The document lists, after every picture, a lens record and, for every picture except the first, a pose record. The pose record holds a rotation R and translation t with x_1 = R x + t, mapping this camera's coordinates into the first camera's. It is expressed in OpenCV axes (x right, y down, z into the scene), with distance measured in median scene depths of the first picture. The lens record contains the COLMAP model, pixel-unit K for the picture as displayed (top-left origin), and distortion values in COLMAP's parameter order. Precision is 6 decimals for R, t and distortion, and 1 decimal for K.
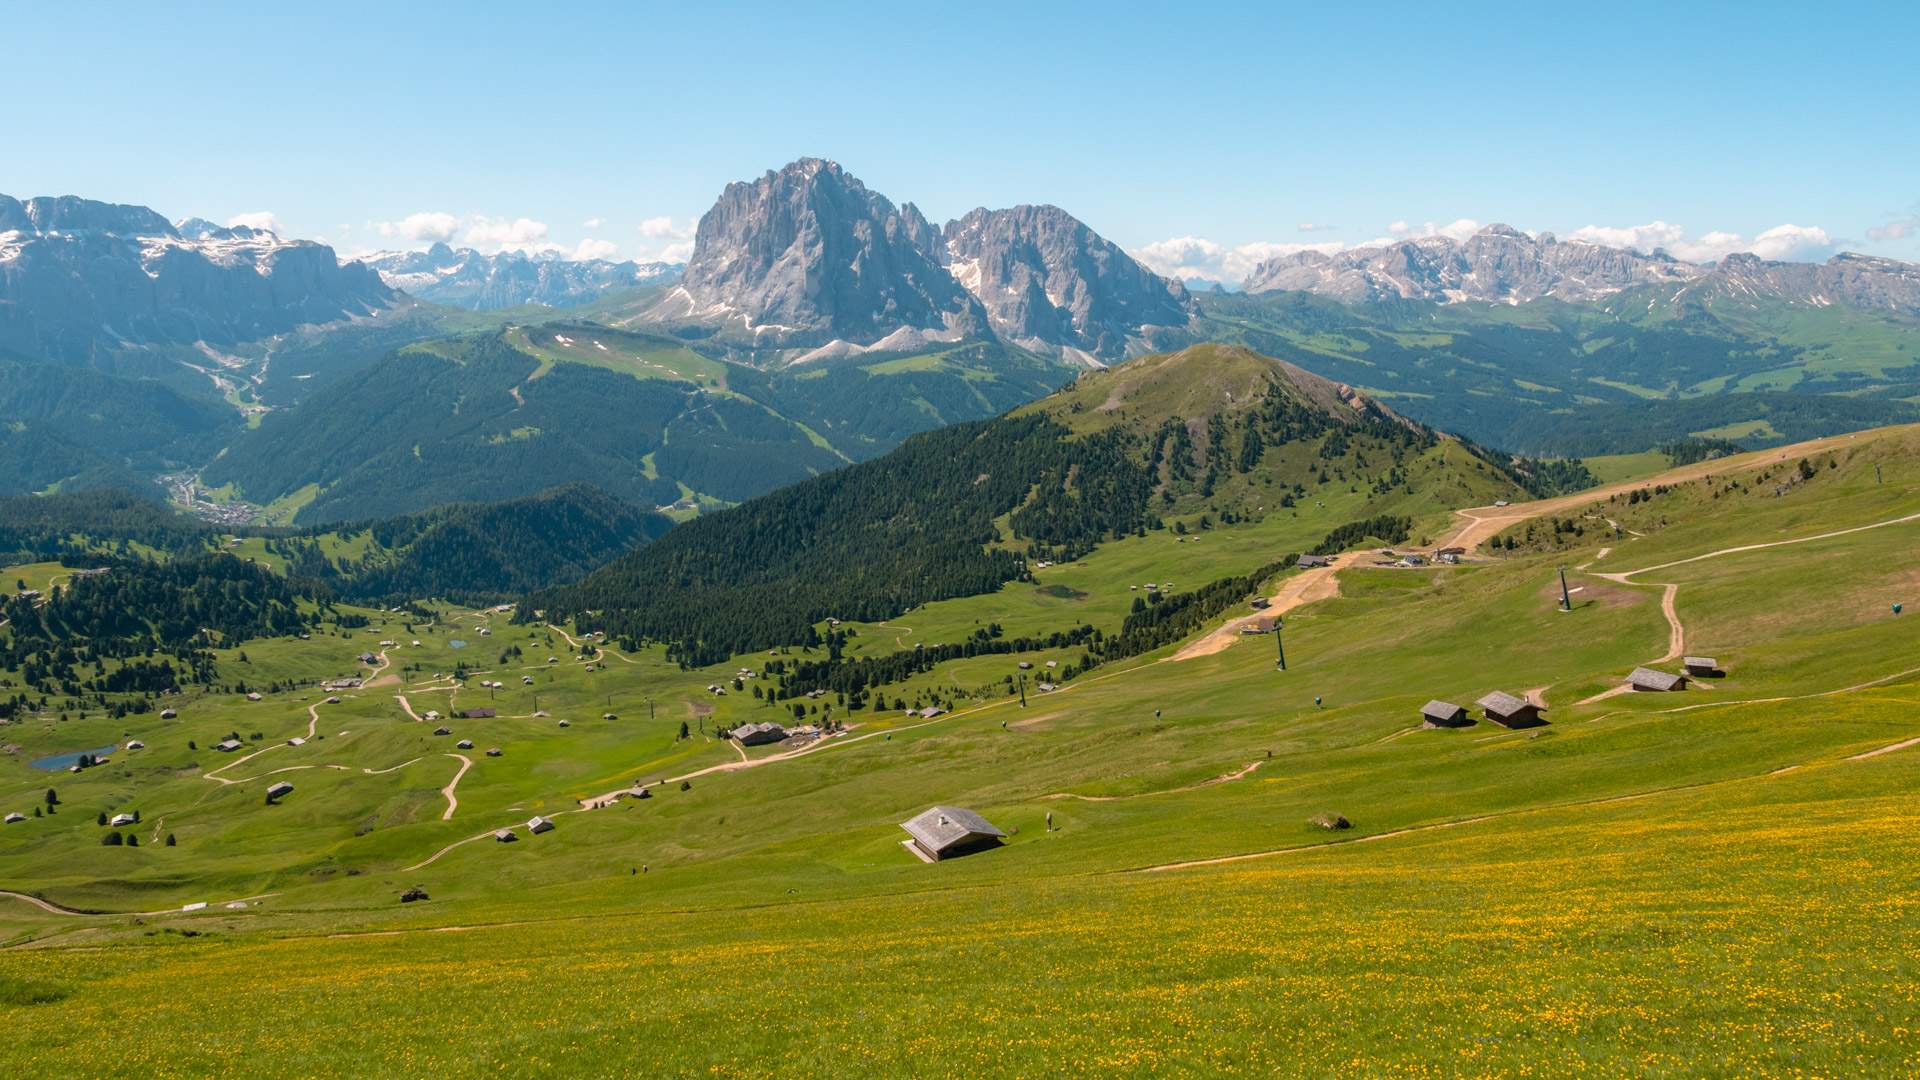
lens RADIAL K [[1359.9, 0, 960.6], [0, 1359.9, 501.7], [0, 0, 1]] dist [-0.039155, 0.015501]
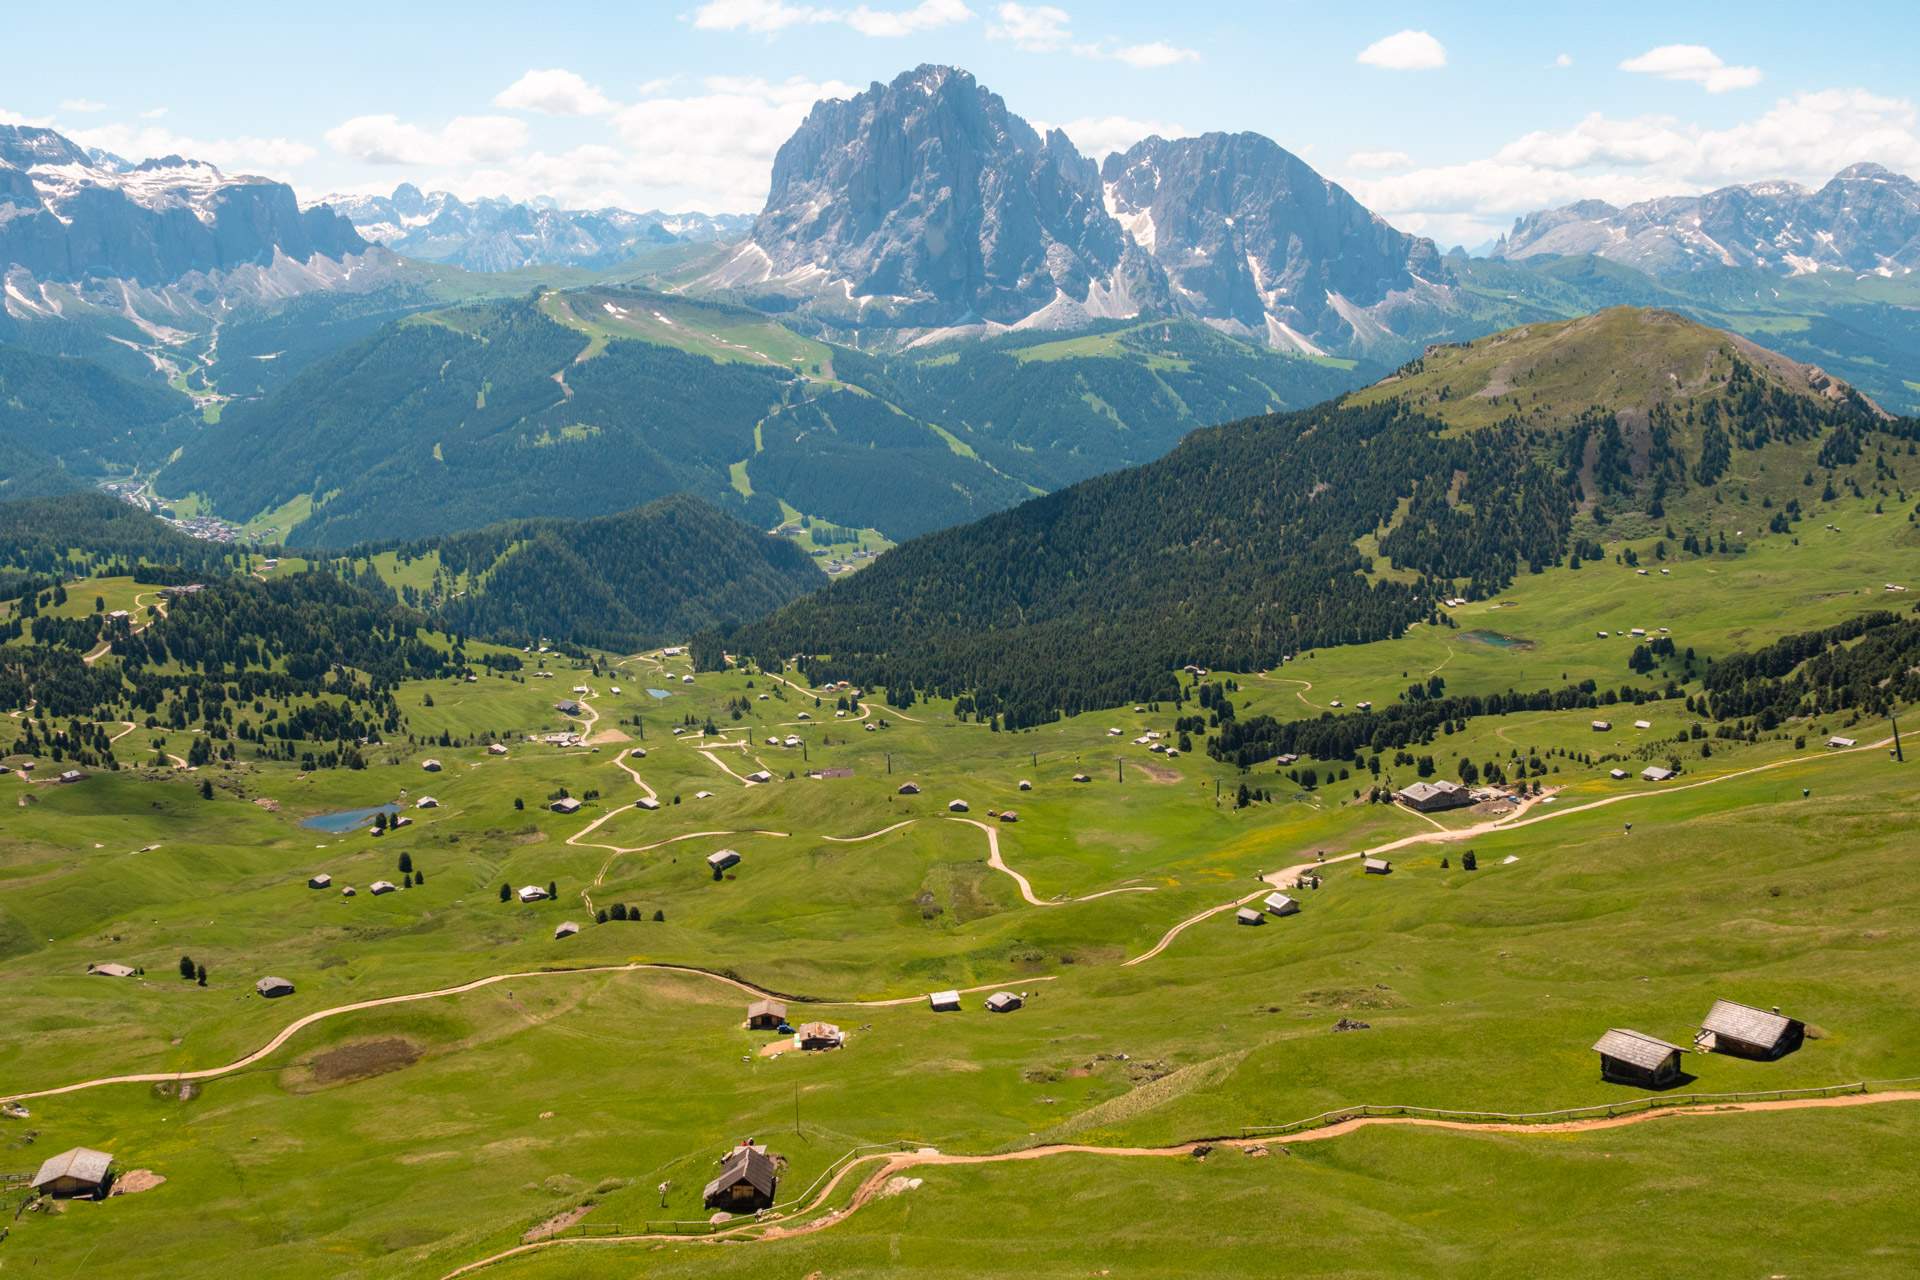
lens RADIAL K [[1810.4, 0, 946.1], [0, 1810.4, 628.8], [0, 0, 1]] dist [-0.019859, 0.000000]
pose [[0.997754, 0.020531, -0.063754, -0.079784], [-0.017417, 0.998645, 0.049029, 0.009228], [0.064674, -0.047808, 0.996761, 0.007411]]
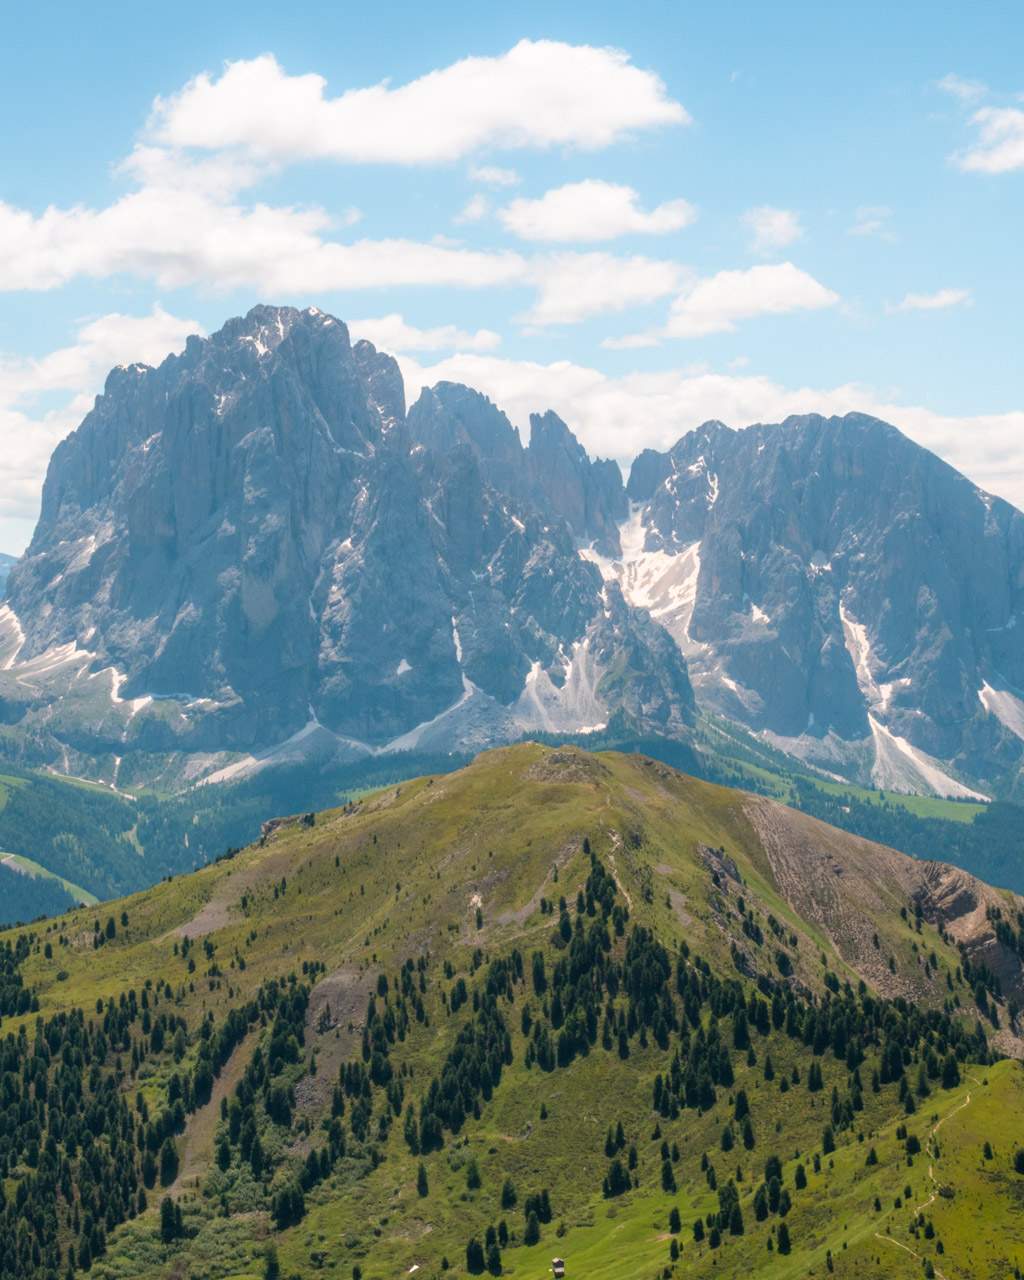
lens RADIAL K [[3021.1, 0, 516.8], [0, 3021.1, 646.4], [0, 0, 1]] dist [-0.068187, 0.000000]
pose [[0.992395, 0.002031, -0.123077, 0.191600], [-0.019843, 0.989426, -0.143673, -0.022260], [0.121484, 0.145023, 0.981942, 0.170684]]
